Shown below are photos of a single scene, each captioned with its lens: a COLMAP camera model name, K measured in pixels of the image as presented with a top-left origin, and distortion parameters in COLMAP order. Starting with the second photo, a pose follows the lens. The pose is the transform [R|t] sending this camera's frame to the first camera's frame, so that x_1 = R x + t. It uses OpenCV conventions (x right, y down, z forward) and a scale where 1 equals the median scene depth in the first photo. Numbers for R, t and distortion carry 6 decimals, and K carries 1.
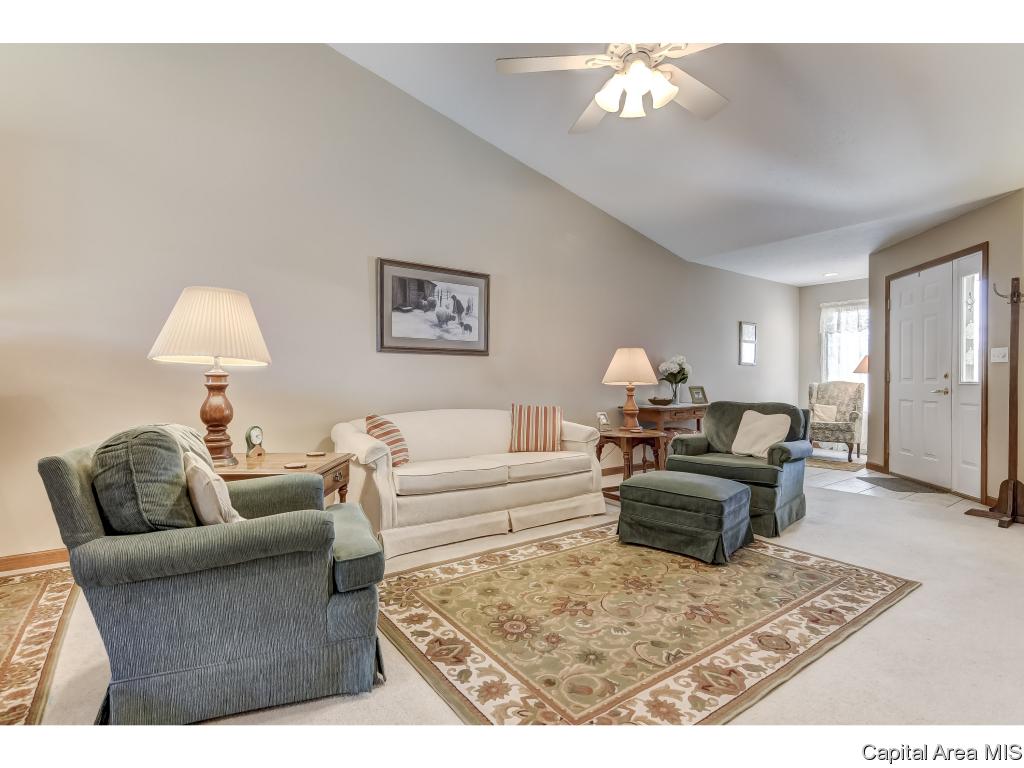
lens RADIAL K [[500.3, 0, 505.8], [0, 500.3, 382.5], [0, 0, 1]] dist [0.003042, -0.004363]
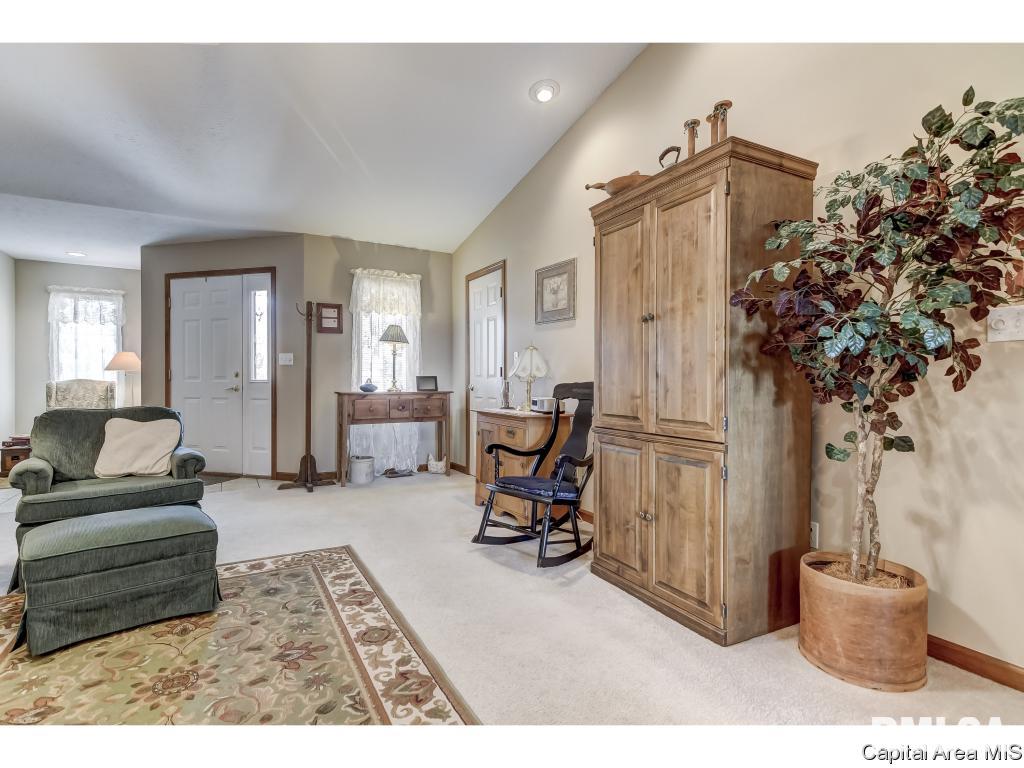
lens RADIAL K [[509.6, 0, 507.2], [0, 509.6, 379.8], [0, 0, 1]] dist [0.006747, -0.002090]
pose [[0.115833, -0.004177, 0.993260, -0.318134], [0.002980, 0.999988, 0.003858, -0.007319], [-0.993264, 0.002513, 0.115844, 0.405683]]
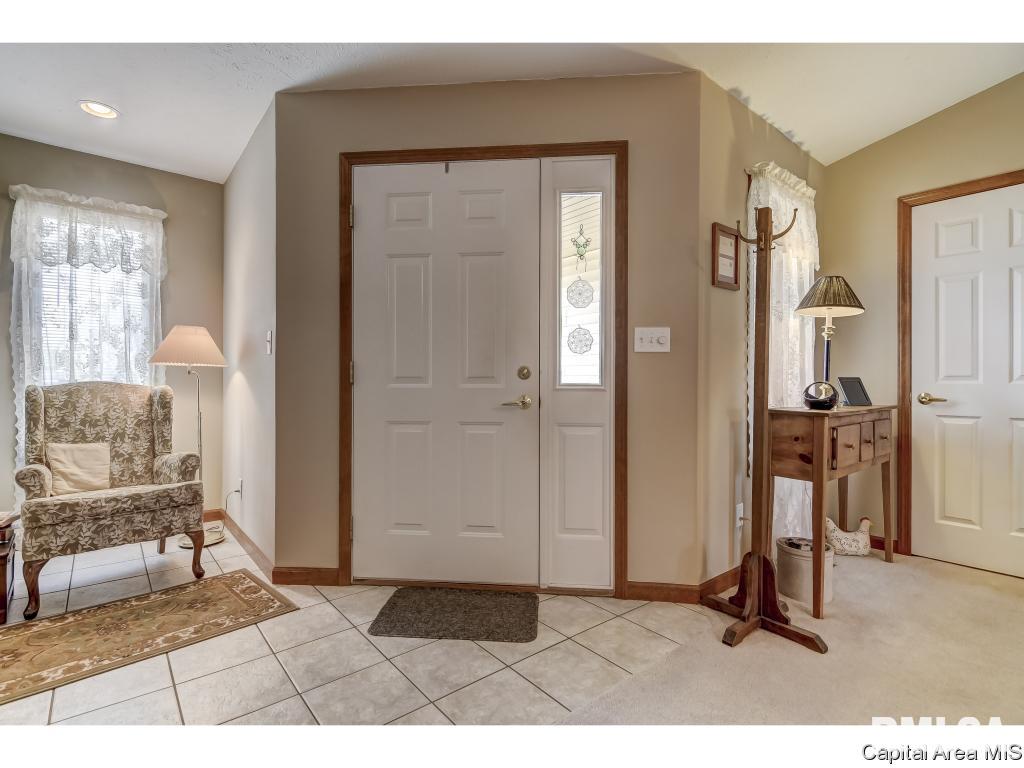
lens RADIAL K [[490.9, 0, 521.5], [0, 490.9, 379.5], [0, 0, 1]] dist [0.000839, -0.002635]
pose [[-0.064969, -0.005612, 0.997872, 0.575693], [0.001261, 0.999983, 0.005705, -0.015260], [-0.997887, 0.001629, -0.064960, 1.650026]]
